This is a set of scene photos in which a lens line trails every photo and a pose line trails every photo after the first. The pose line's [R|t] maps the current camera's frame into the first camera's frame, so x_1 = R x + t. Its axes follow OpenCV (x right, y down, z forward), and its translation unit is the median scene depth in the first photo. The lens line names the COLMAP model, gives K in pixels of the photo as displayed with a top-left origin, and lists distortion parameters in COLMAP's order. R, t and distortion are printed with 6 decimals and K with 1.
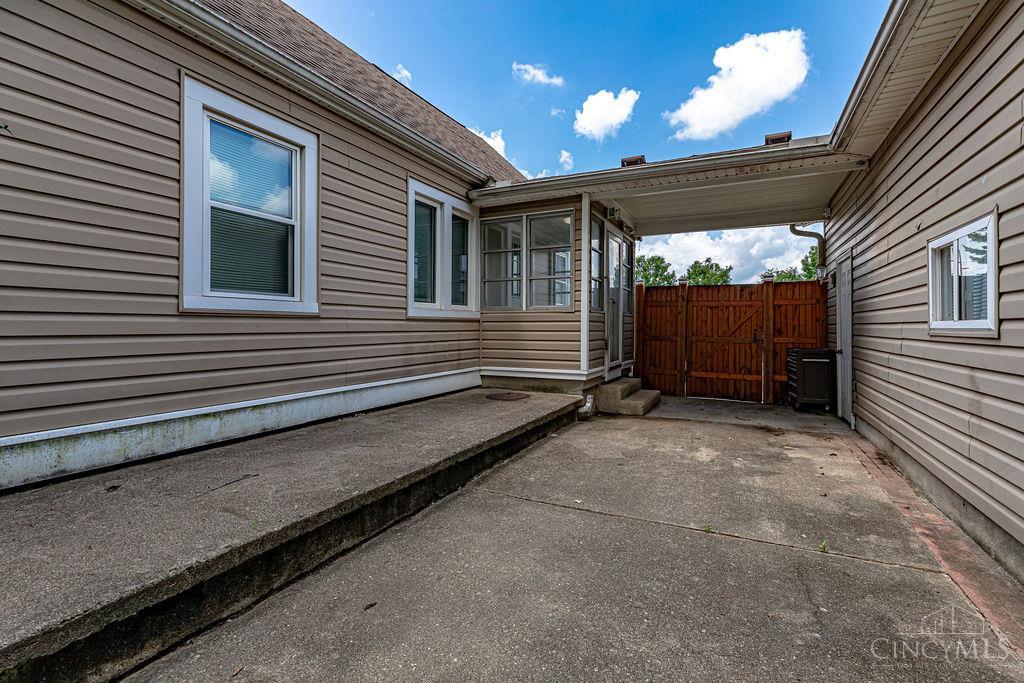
lens RADIAL K [[459.9, 0, 514.9], [0, 459.9, 336.7], [0, 0, 1]] dist [0.000803, -0.000169]
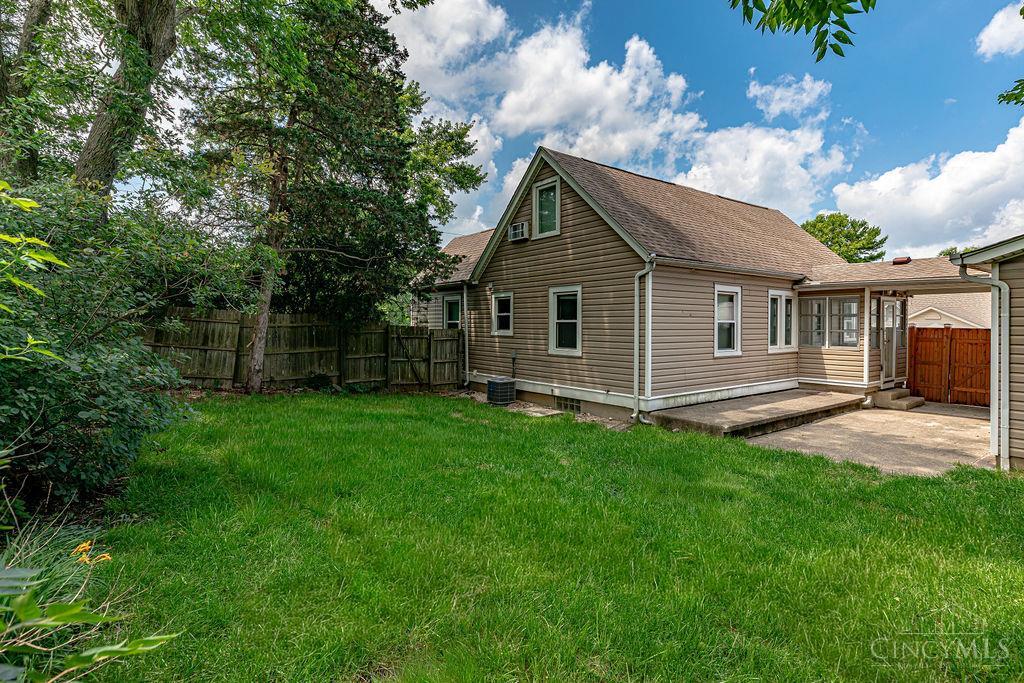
lens RADIAL K [[512.9, 0, 509.6], [0, 512.9, 330.7], [0, 0, 1]] dist [0.004601, 0.000560]
pose [[0.894624, 0.006004, -0.446780, -0.202379], [-0.008759, 0.999953, -0.004100, -0.110218], [0.446735, 0.007582, 0.894634, -1.449432]]
